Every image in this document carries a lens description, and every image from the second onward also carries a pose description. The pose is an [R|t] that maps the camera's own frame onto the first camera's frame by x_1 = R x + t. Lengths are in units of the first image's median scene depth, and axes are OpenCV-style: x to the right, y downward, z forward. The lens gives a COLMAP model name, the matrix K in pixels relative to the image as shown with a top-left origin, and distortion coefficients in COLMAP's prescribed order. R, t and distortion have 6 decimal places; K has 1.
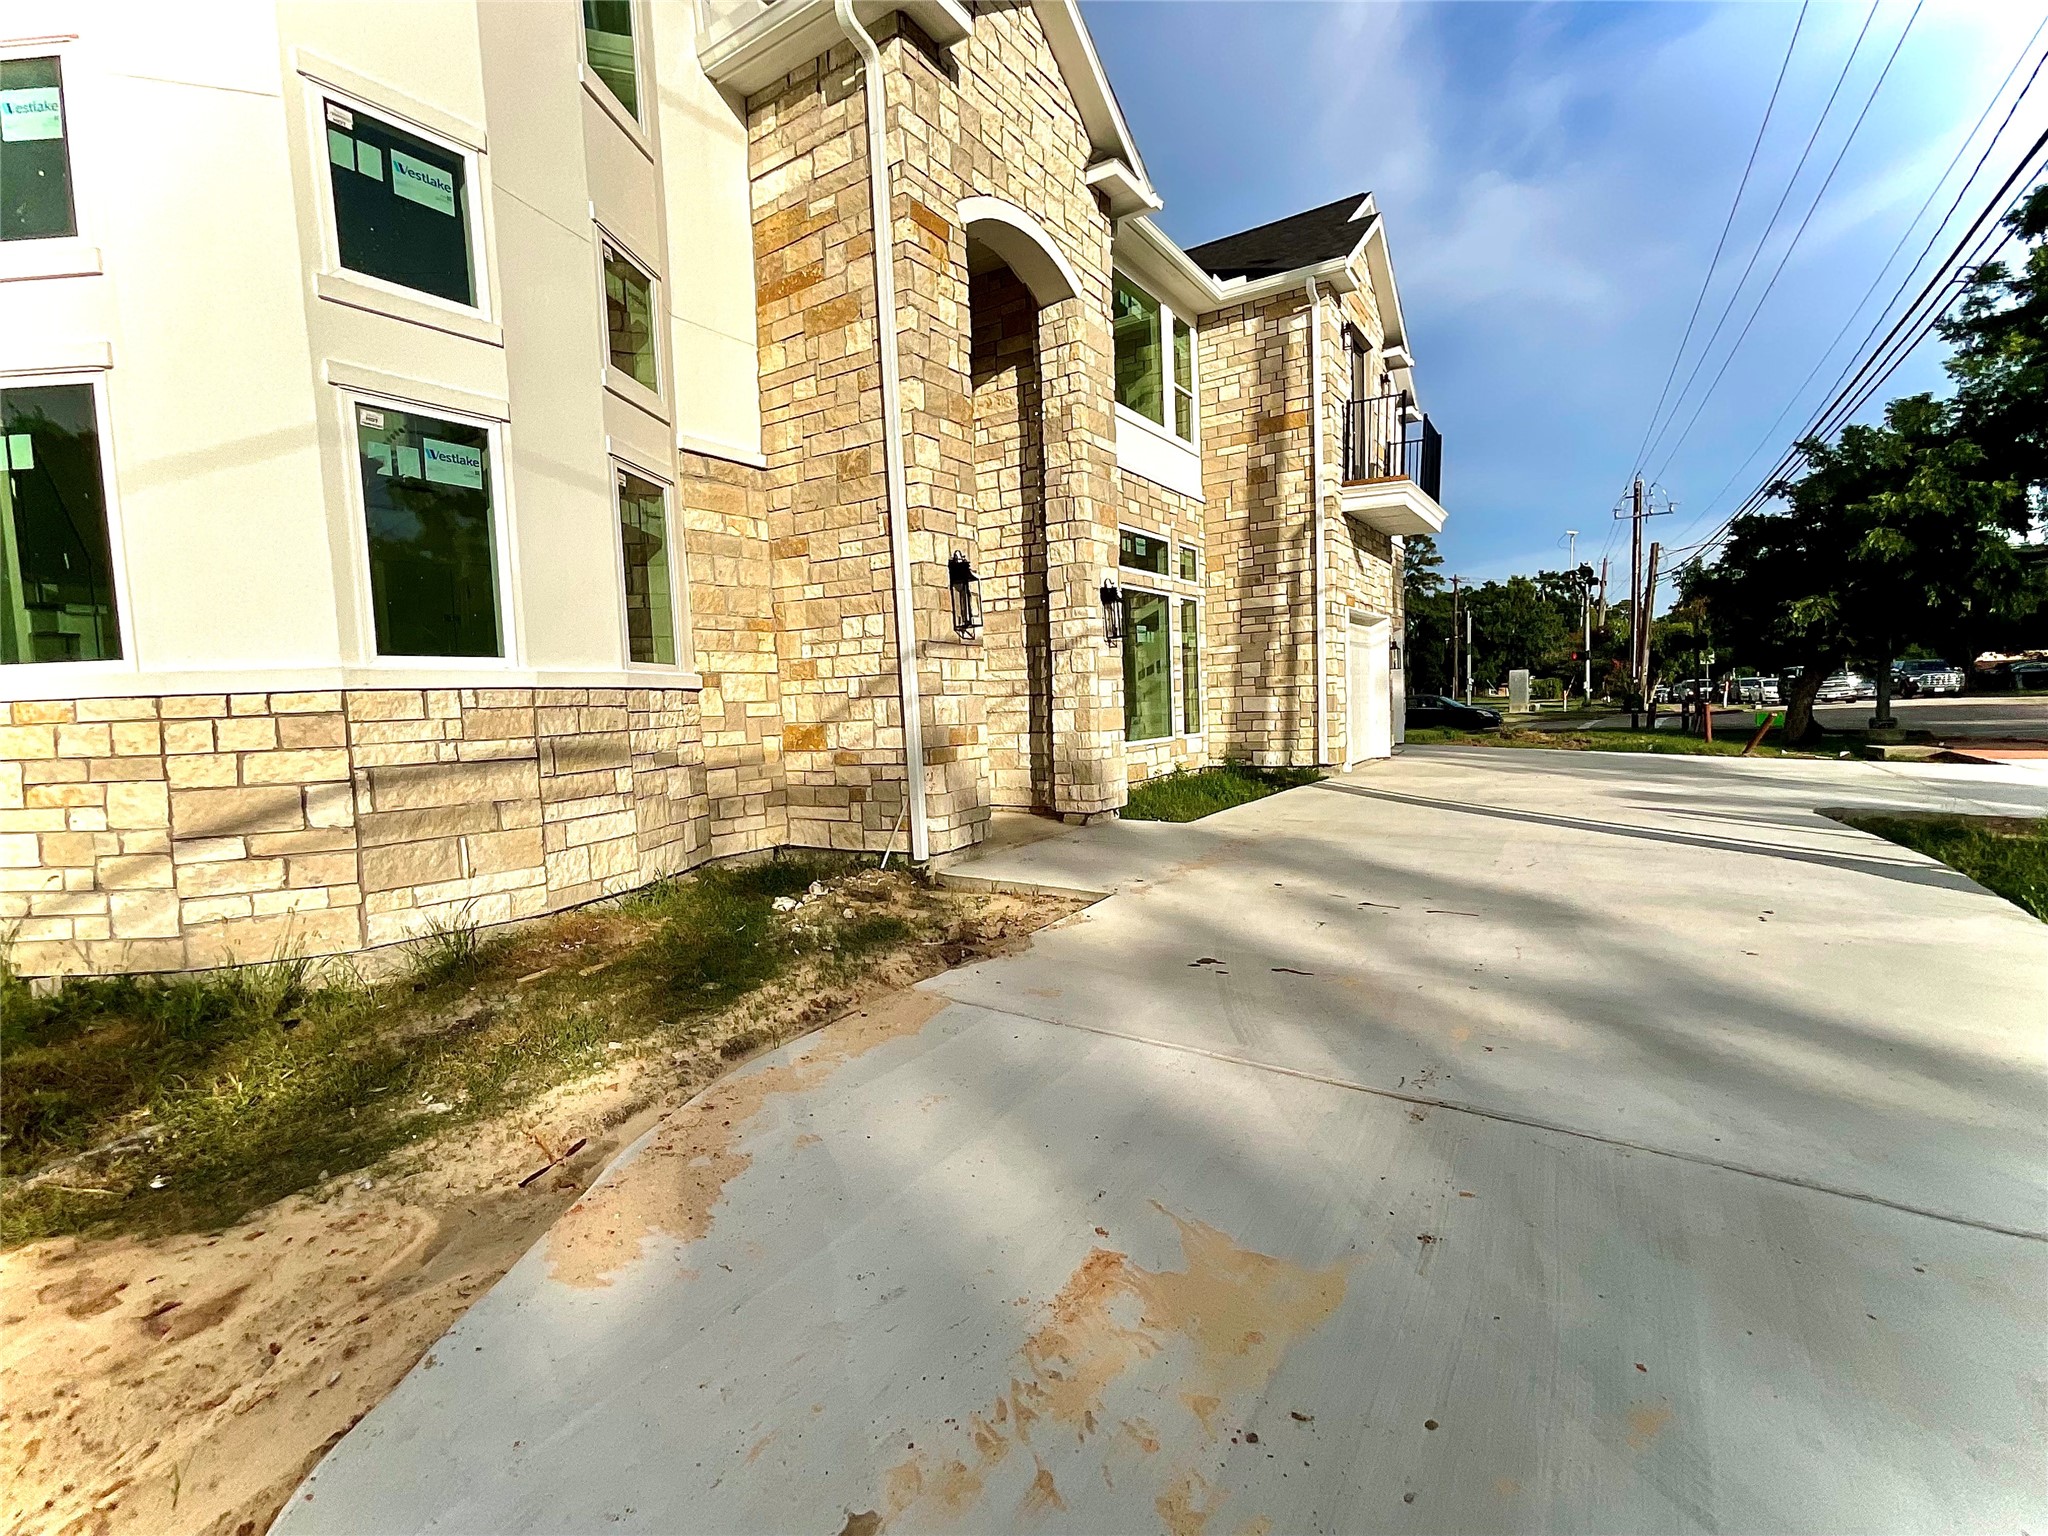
lens RADIAL K [[903.9, 0, 1021.9], [0, 903.9, 762.4], [0, 0, 1]] dist [-0.005363, -0.000170]
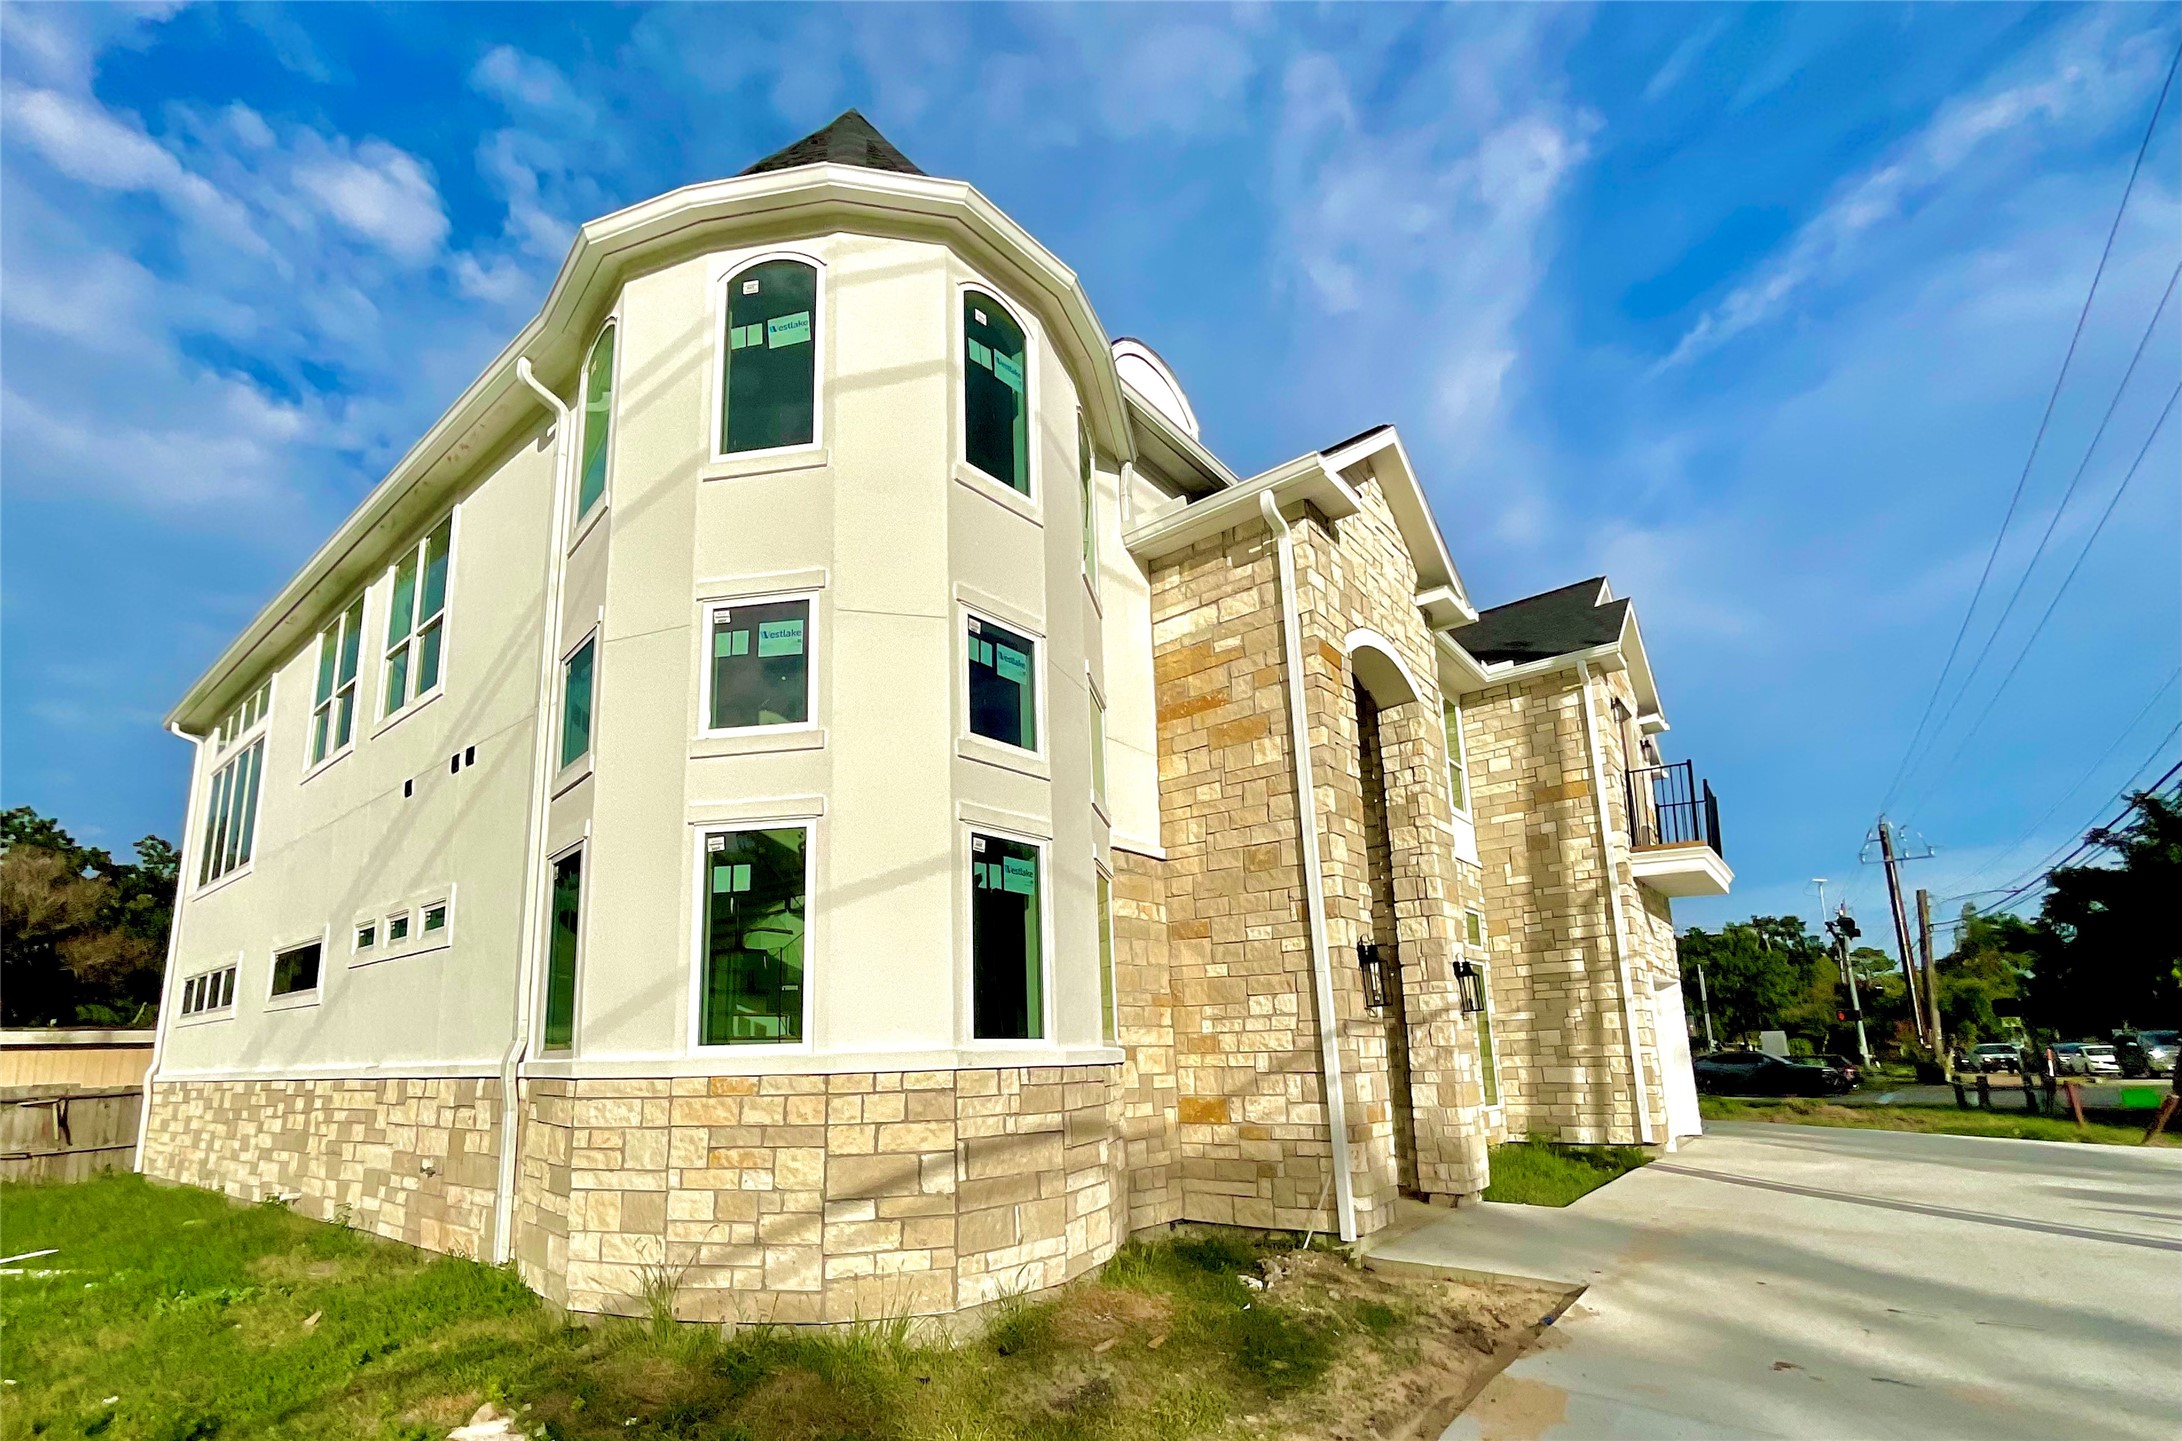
lens RADIAL K [[936.7, 0, 1090.6], [0, 936.7, 893.2], [0, 0, 1]] dist [-0.001975, -0.000008]
pose [[0.991931, -0.005294, -0.126665, -0.232057], [-0.025114, 0.971120, -0.237265, -0.010813], [0.124263, 0.238532, 0.963152, -0.107791]]
